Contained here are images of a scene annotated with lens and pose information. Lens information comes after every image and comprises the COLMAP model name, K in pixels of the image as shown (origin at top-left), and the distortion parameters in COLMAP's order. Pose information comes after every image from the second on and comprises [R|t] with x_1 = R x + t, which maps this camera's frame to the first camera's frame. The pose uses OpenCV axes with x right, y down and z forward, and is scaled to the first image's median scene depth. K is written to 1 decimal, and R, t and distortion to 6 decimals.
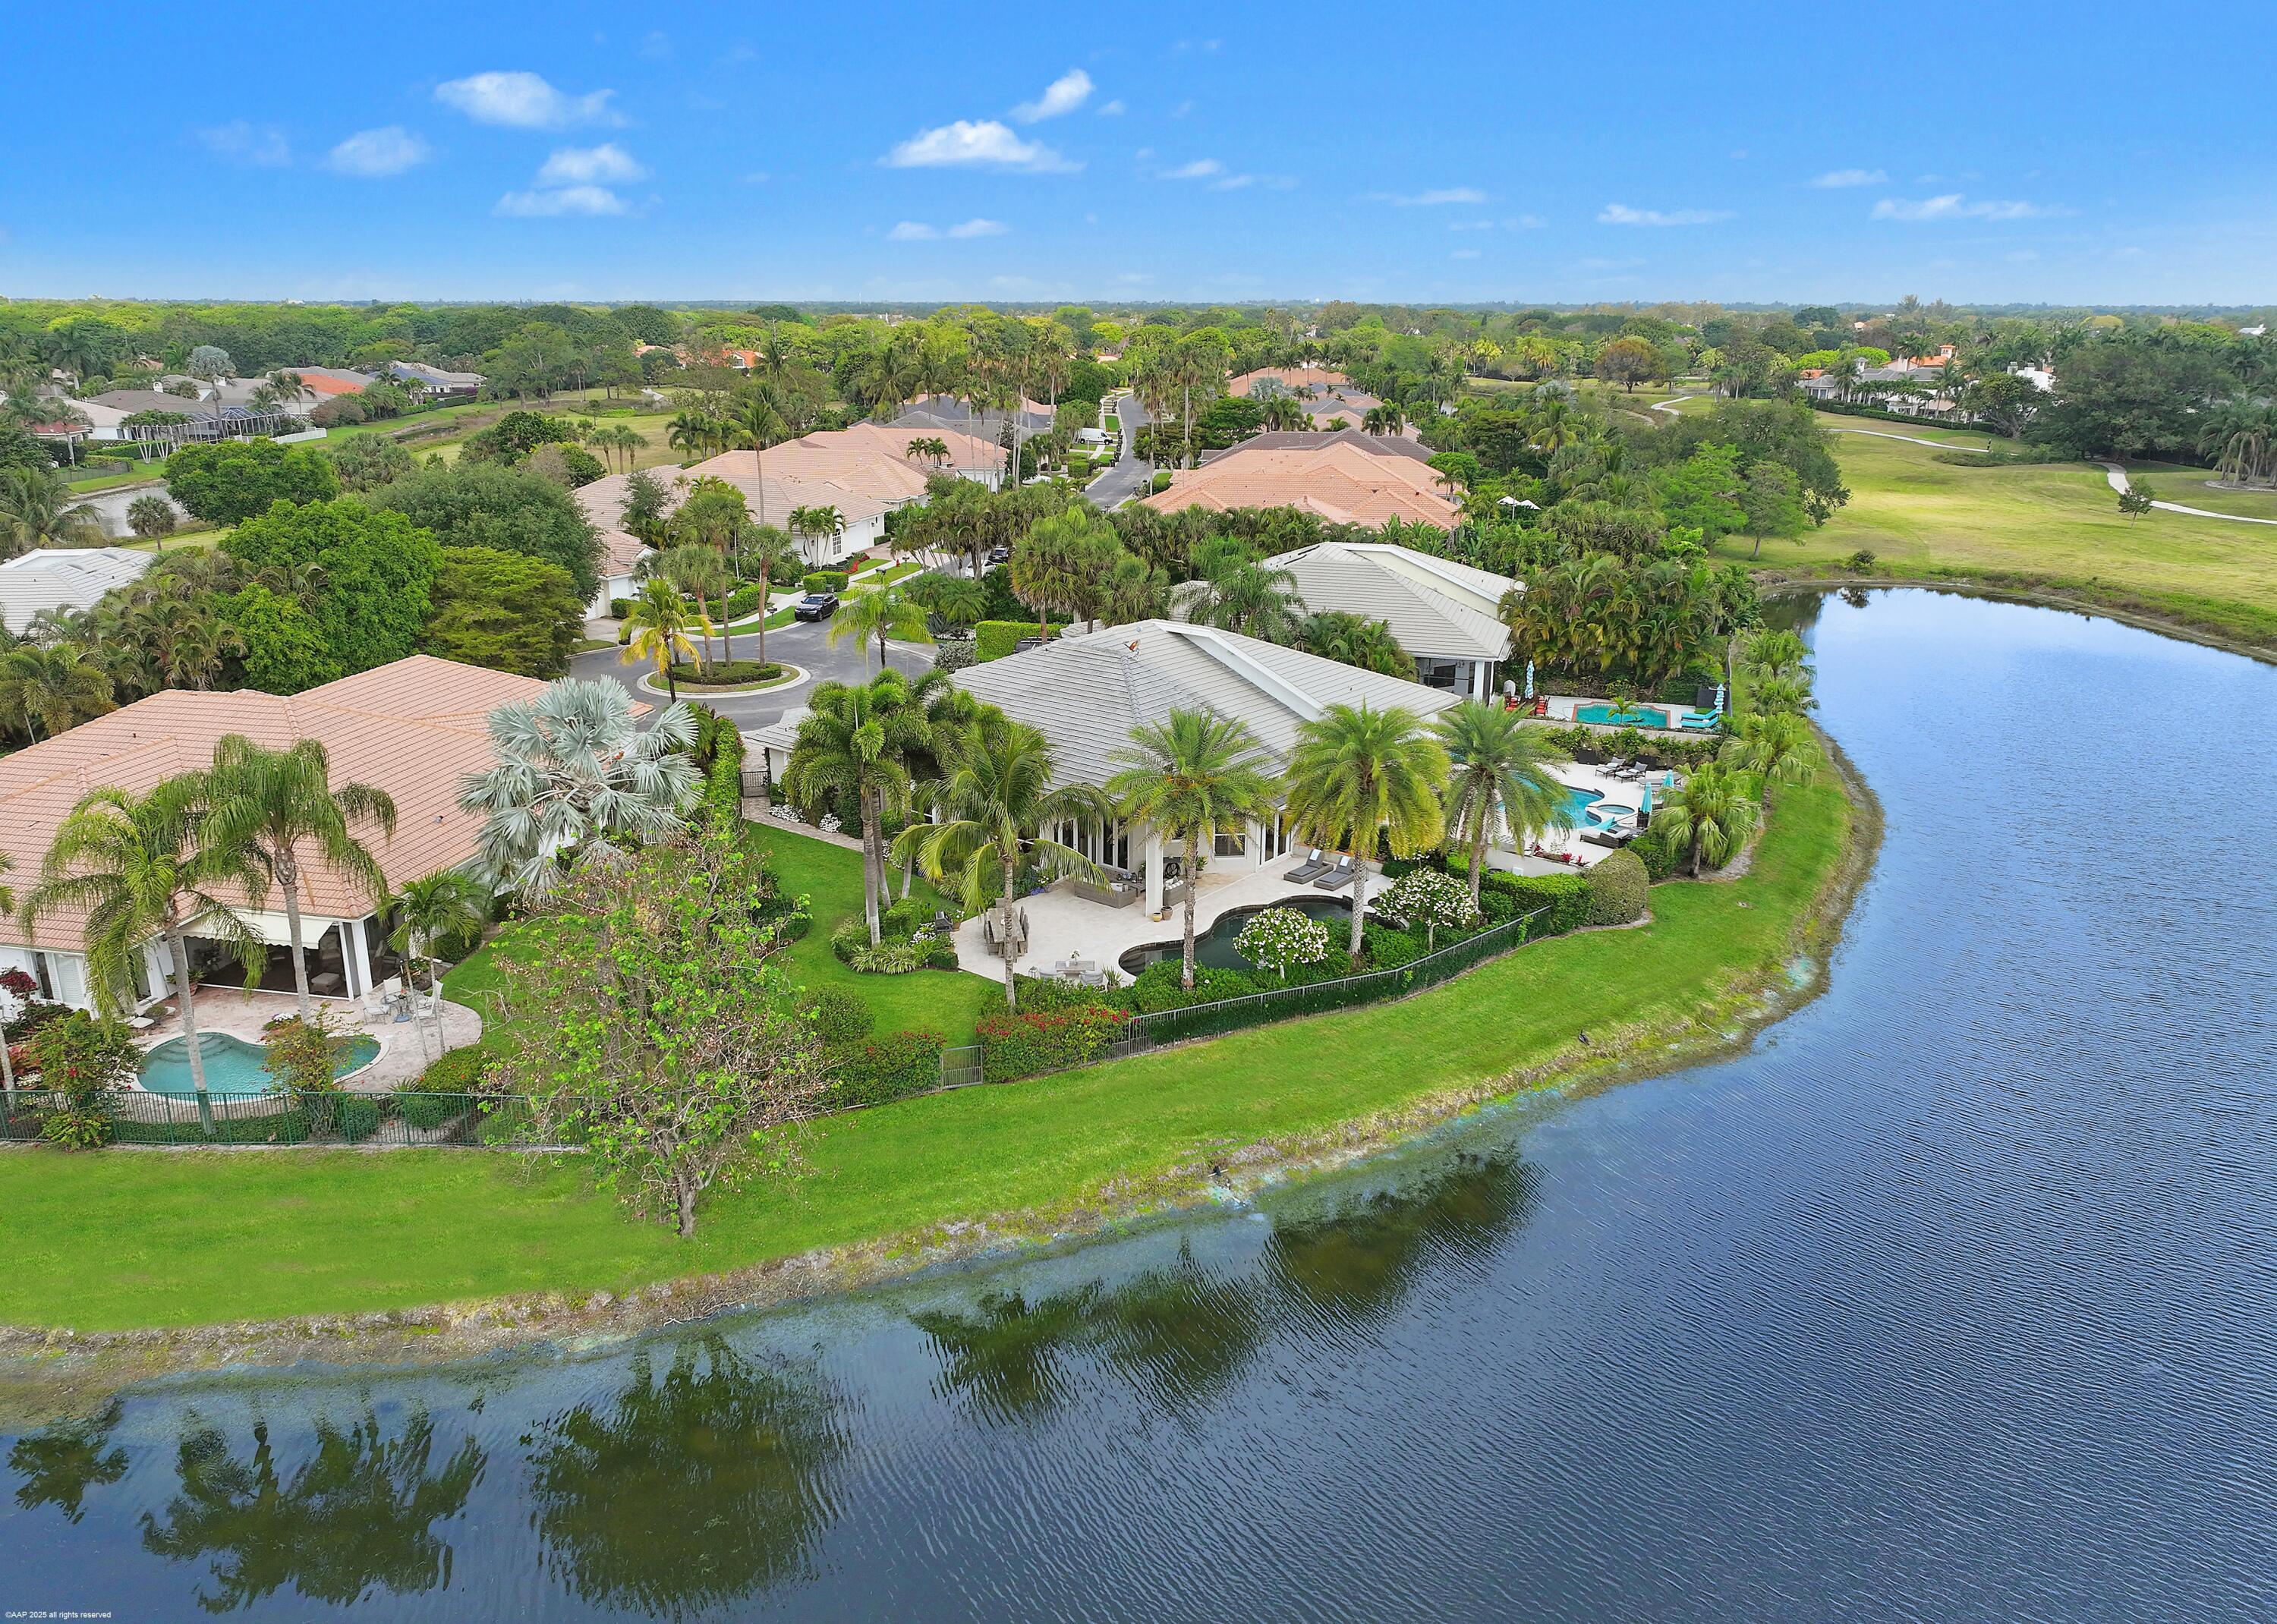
lens RADIAL K [[1680.7, 0, 1138.5], [0, 1680.7, 816.5], [0, 0, 1]] dist [0.023436, -0.005515]
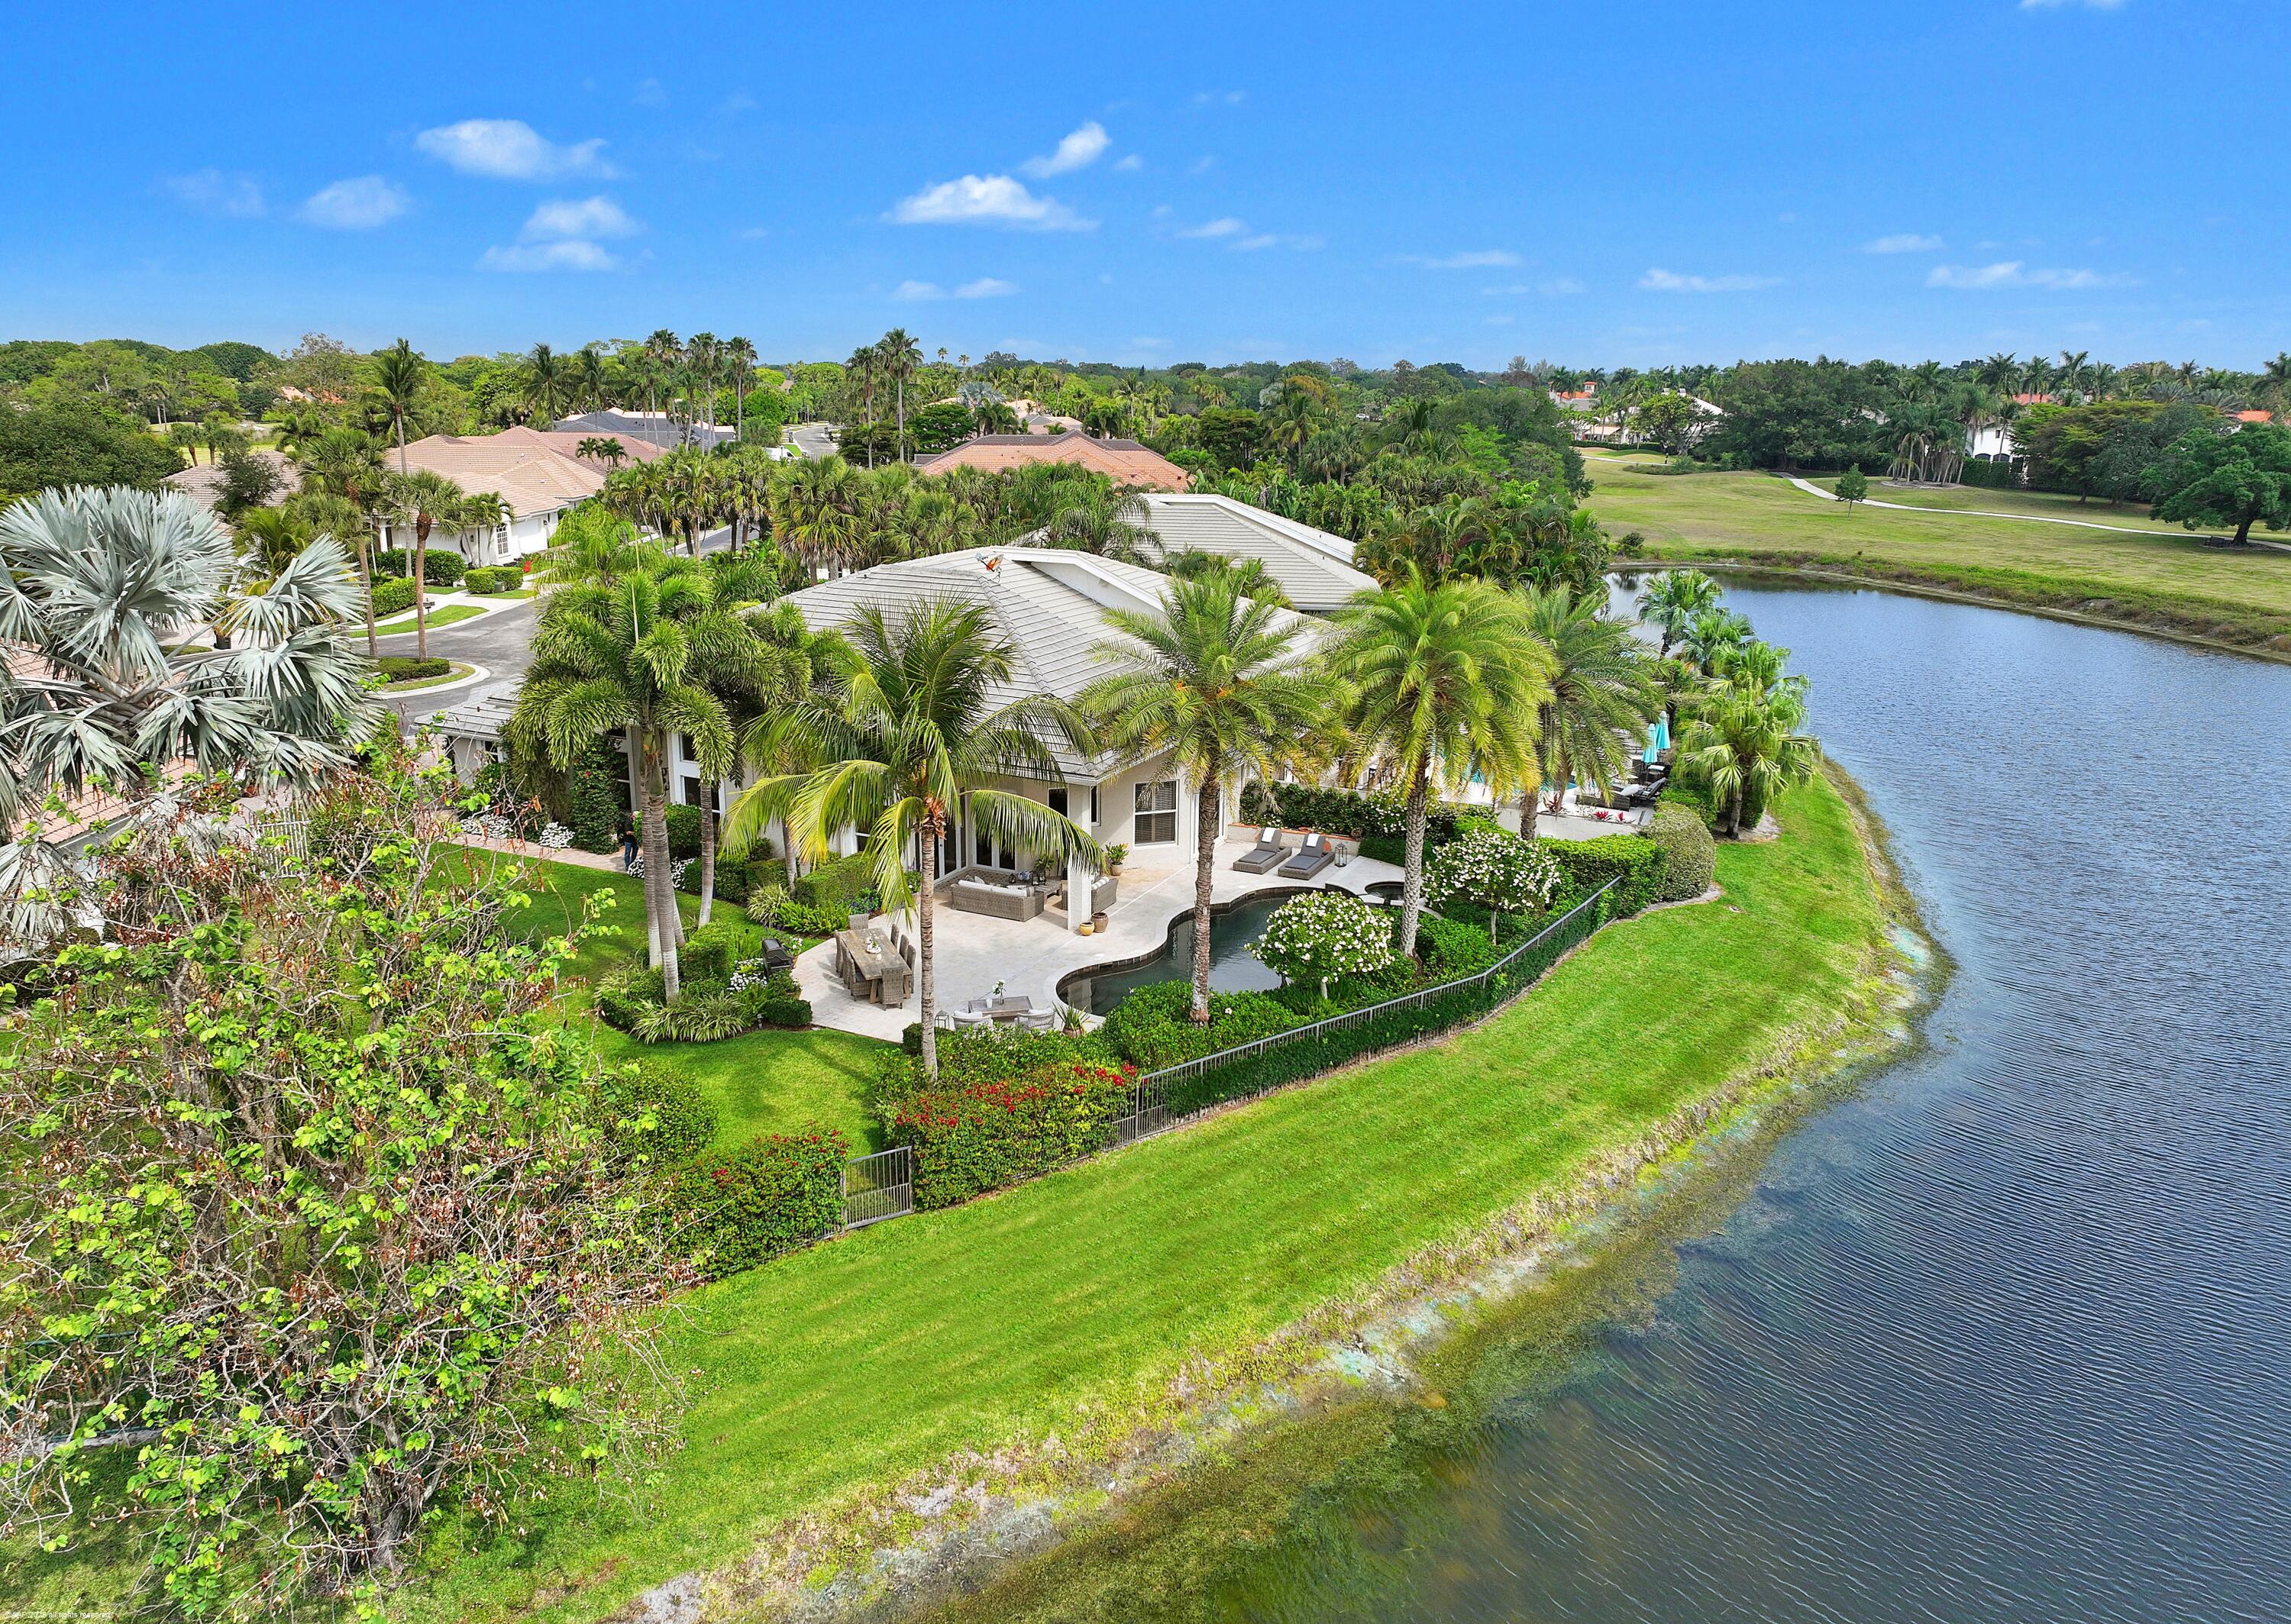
lens RADIAL K [[1612.2, 0, 1139.9], [0, 1612.2, 800.9], [0, 0, 1]] dist [0.010877, 0.005574]
pose [[0.975738, -0.049305, 0.213319, -0.109141], [0.059635, 0.997325, -0.042262, 0.038463], [-0.210665, 0.053958, 0.976068, 0.366904]]
